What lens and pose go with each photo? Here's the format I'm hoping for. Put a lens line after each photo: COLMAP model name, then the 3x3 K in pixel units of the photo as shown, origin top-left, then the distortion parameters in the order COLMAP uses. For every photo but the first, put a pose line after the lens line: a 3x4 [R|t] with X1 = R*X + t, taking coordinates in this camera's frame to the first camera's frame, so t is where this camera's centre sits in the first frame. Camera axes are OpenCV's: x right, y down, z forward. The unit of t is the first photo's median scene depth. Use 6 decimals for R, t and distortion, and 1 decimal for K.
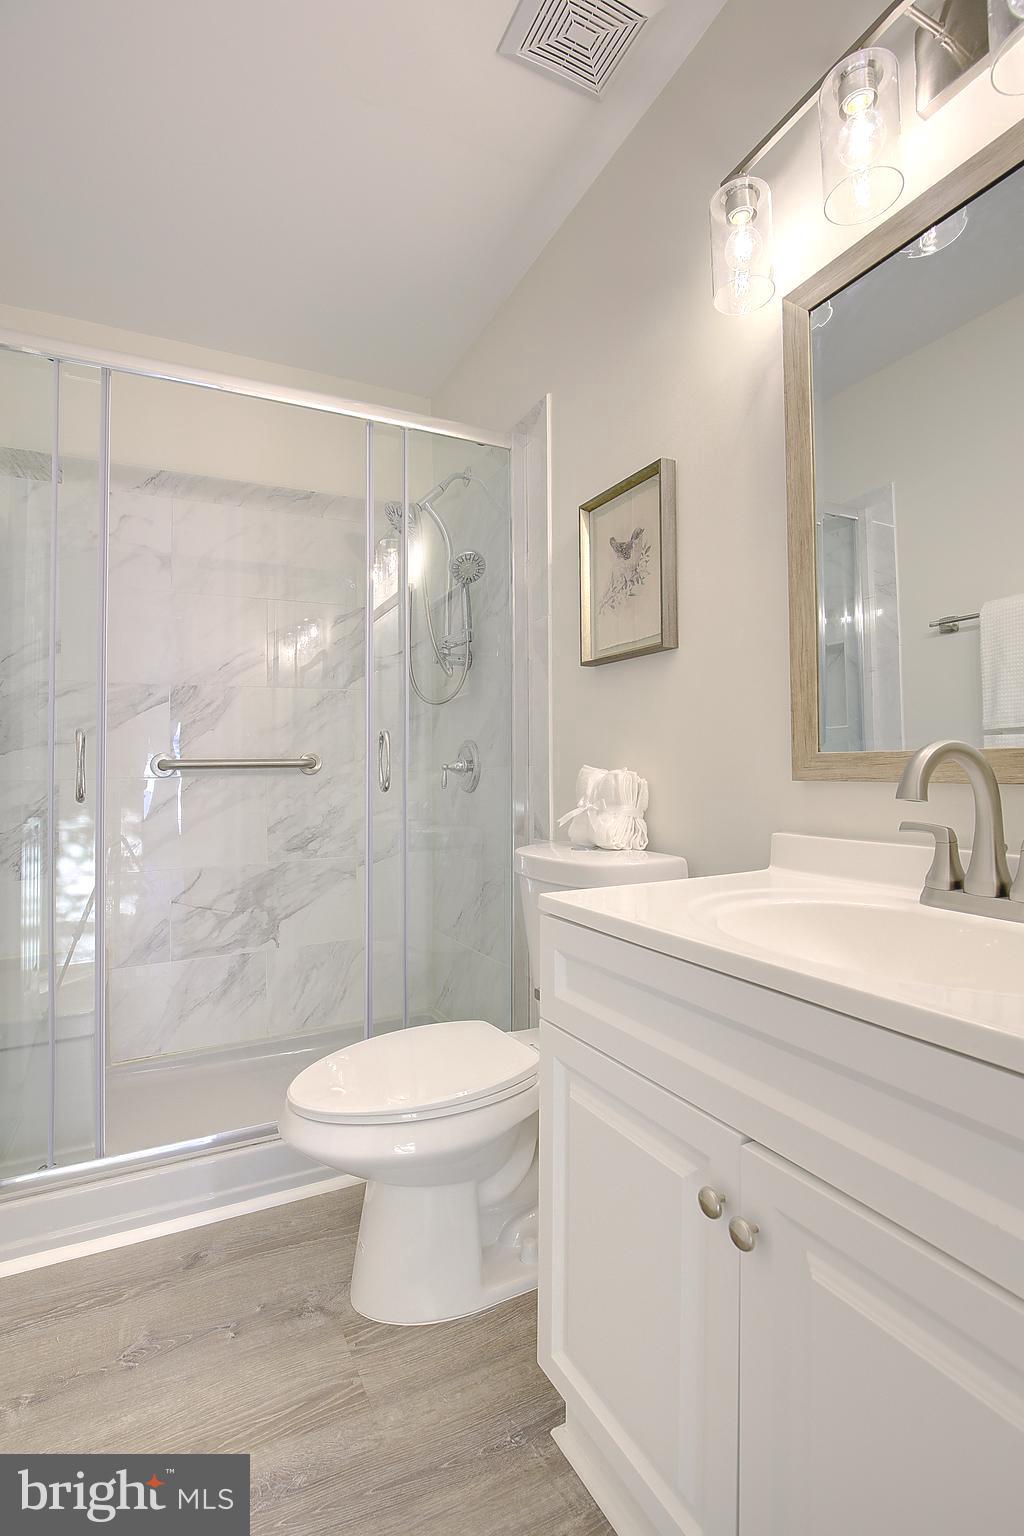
lens RADIAL K [[718.2, 0, 512.0], [0, 718.2, 768.0], [0, 0, 1]] dist [0.008678, 0.000296]
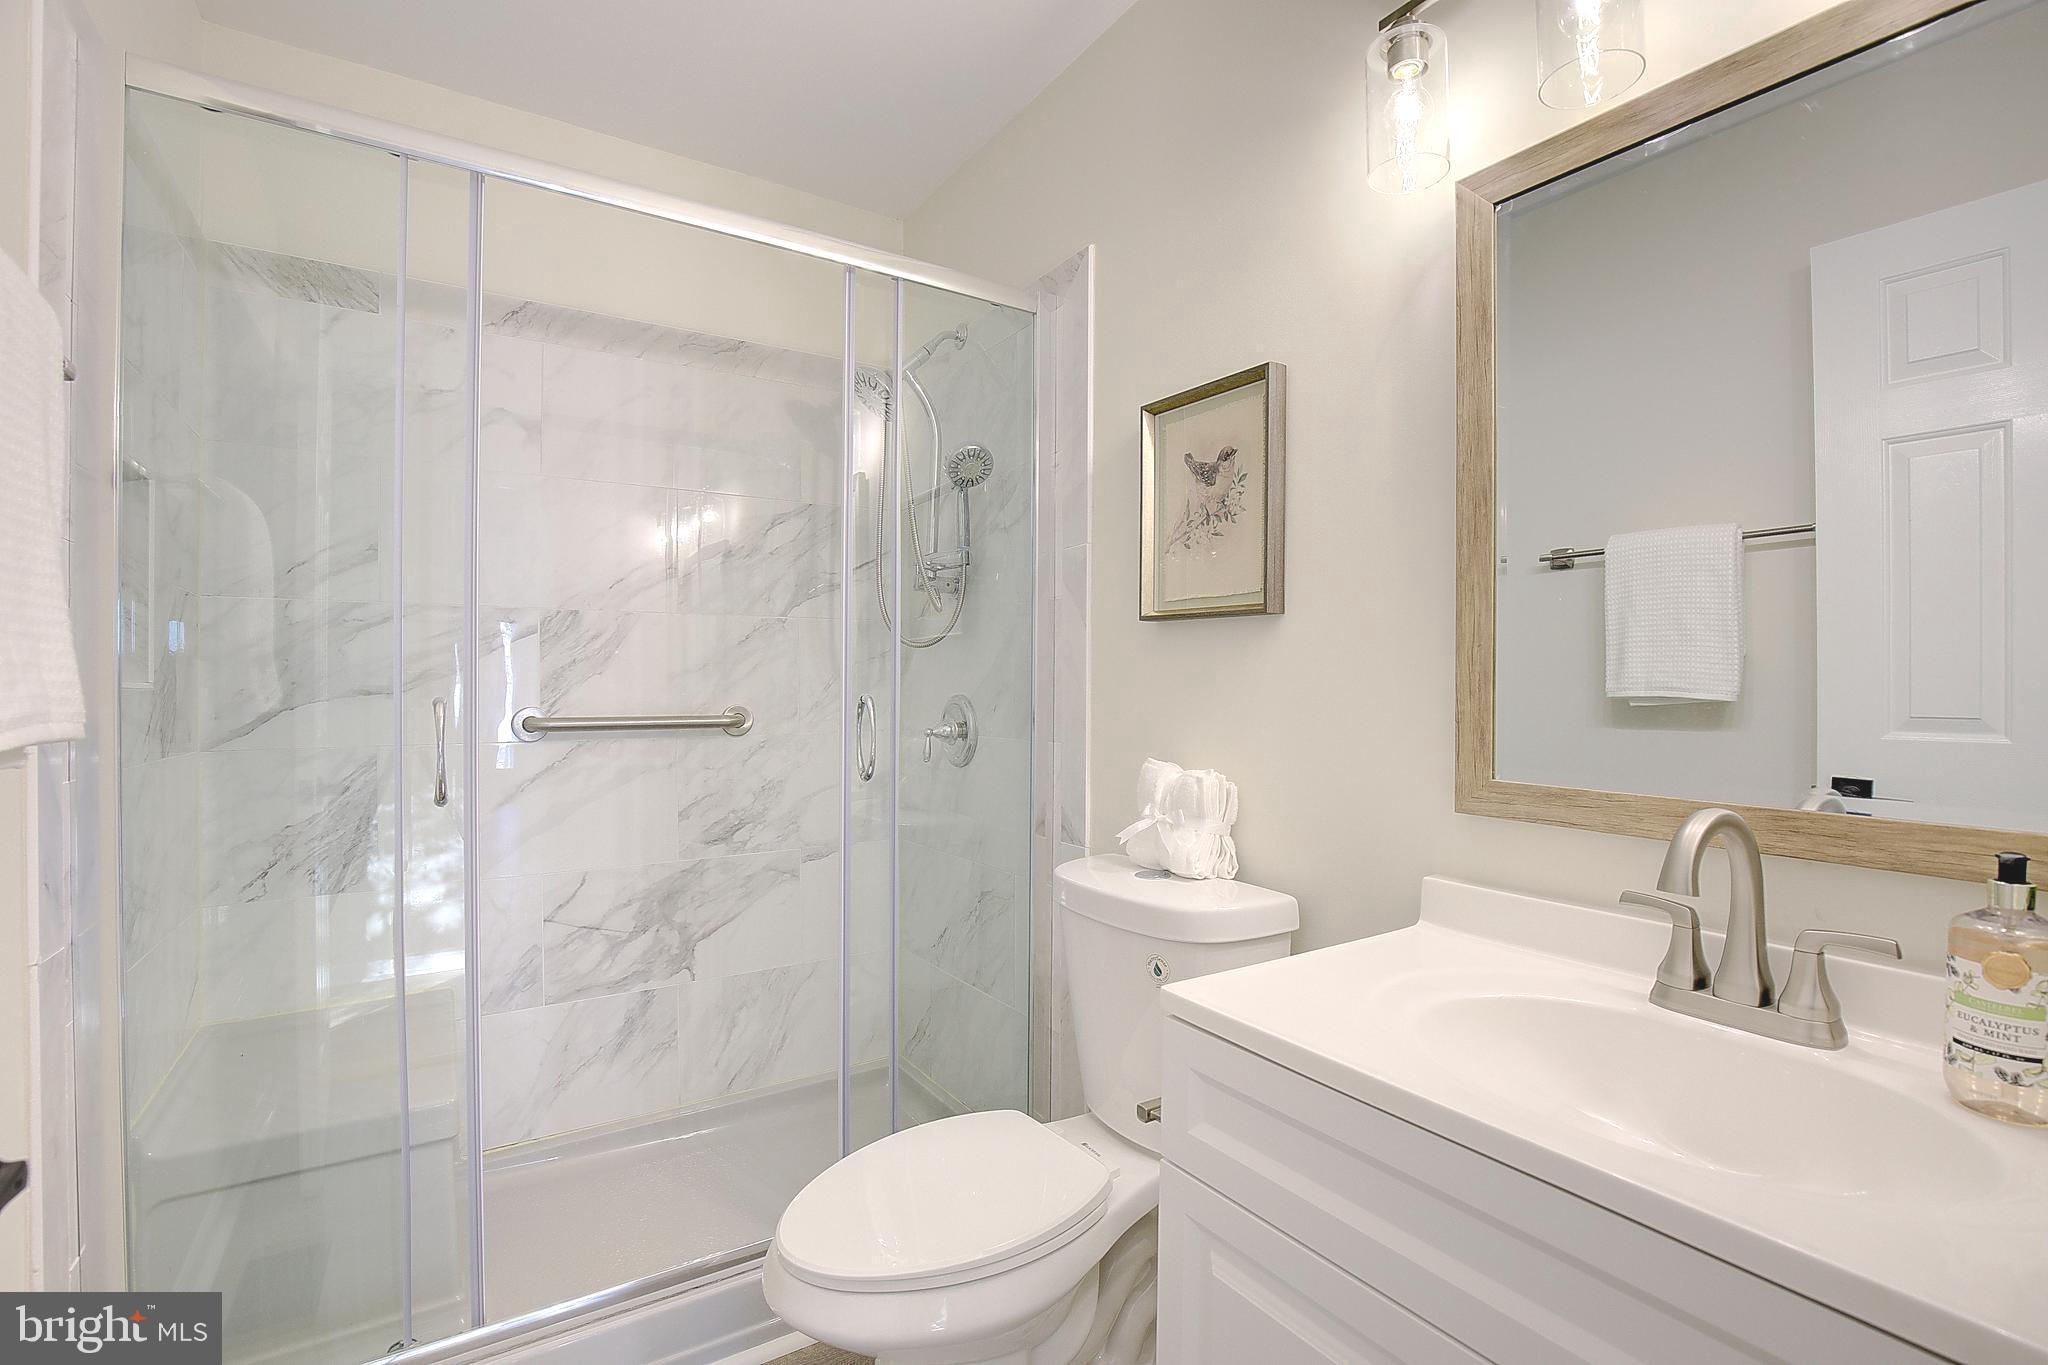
lens RADIAL K [[942.4, 0, 1036.5], [0, 942.4, 684.8], [0, 0, 1]] dist [-0.000434, 0.000071]
pose [[0.994432, 0.021340, 0.103194, -0.104819], [-0.022304, 0.999718, 0.008194, -0.075883], [-0.102990, -0.010450, 0.994628, 0.030515]]
